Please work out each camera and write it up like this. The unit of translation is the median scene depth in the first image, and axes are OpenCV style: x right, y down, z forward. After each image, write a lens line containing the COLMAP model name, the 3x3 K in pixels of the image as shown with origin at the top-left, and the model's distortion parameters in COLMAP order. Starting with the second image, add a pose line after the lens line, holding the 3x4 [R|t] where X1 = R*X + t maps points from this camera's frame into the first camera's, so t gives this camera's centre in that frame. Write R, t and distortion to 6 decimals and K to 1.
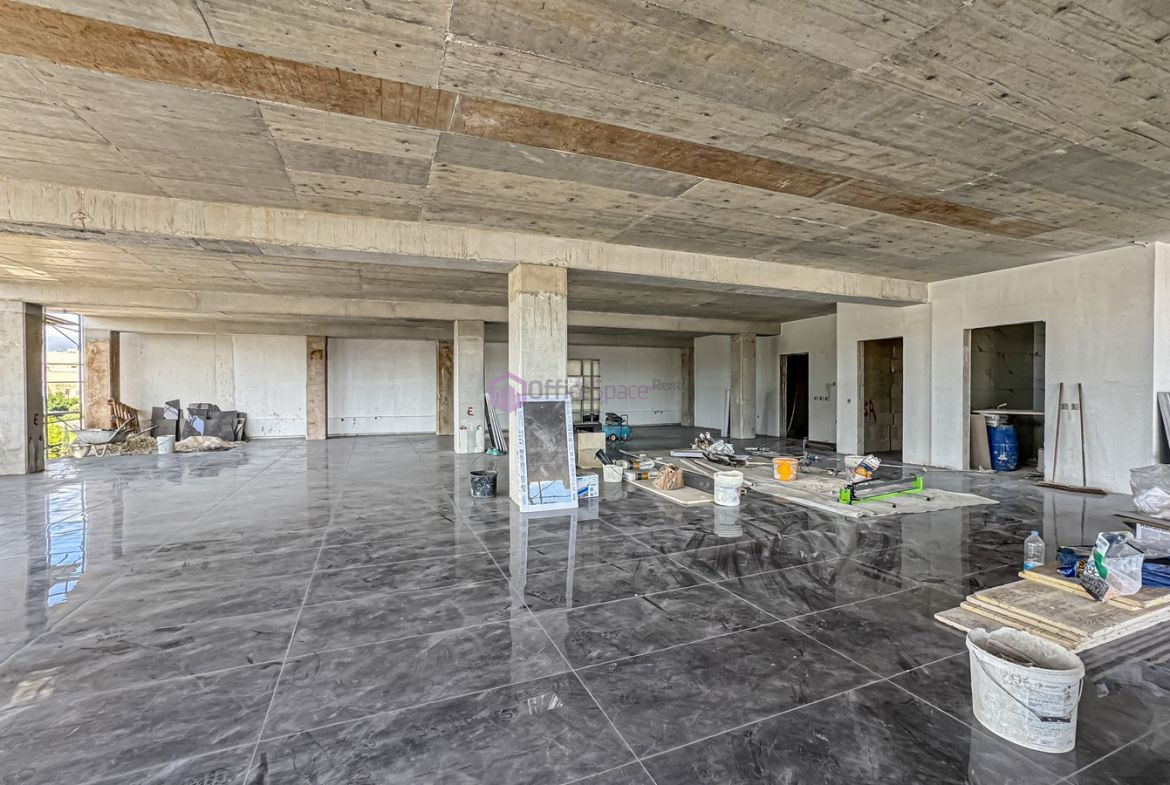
lens RADIAL K [[514.4, 0, 585.0], [0, 514.4, 392.5], [0, 0, 1]] dist [-0.000476, -0.000164]
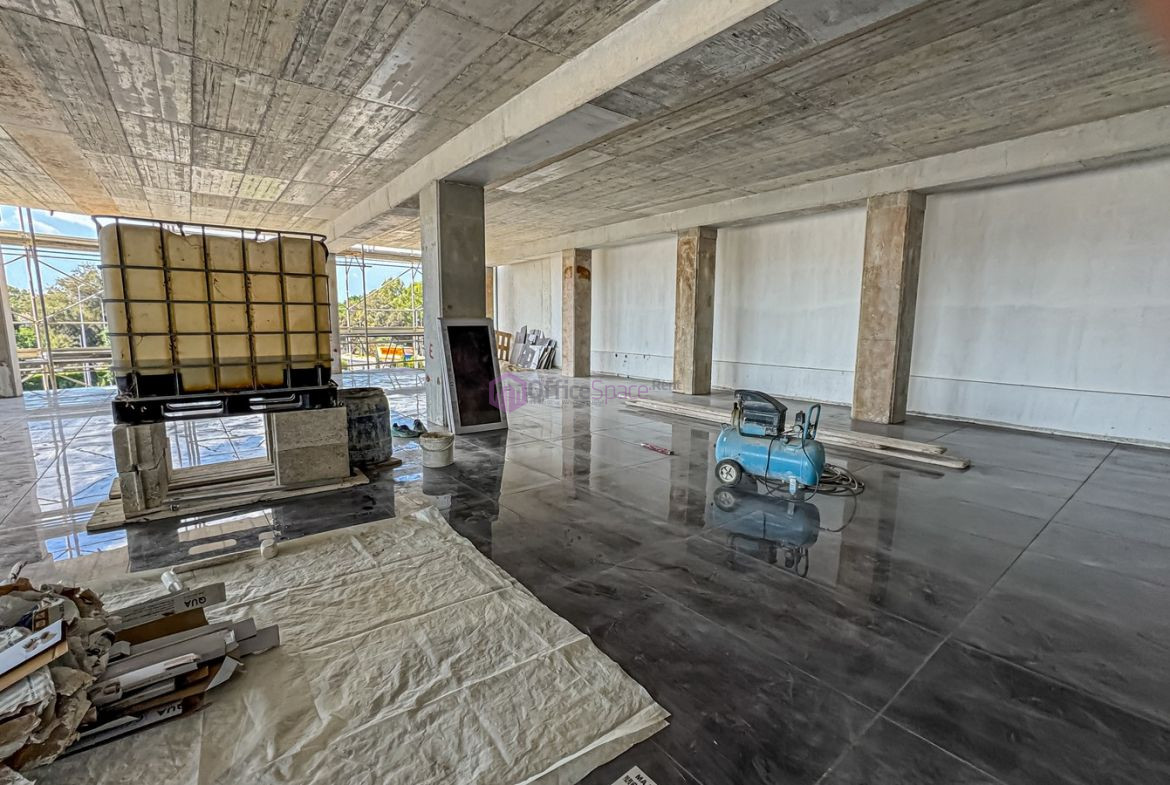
lens RADIAL K [[514.4, 0, 585.0], [0, 514.4, 392.5], [0, 0, 1]] dist [-0.000476, -0.000164]
pose [[0.250774, 0.140326, -0.957821, 0.300689], [-0.015554, 0.989894, 0.140953, -0.000592], [0.967921, -0.020449, 0.250423, 0.811654]]
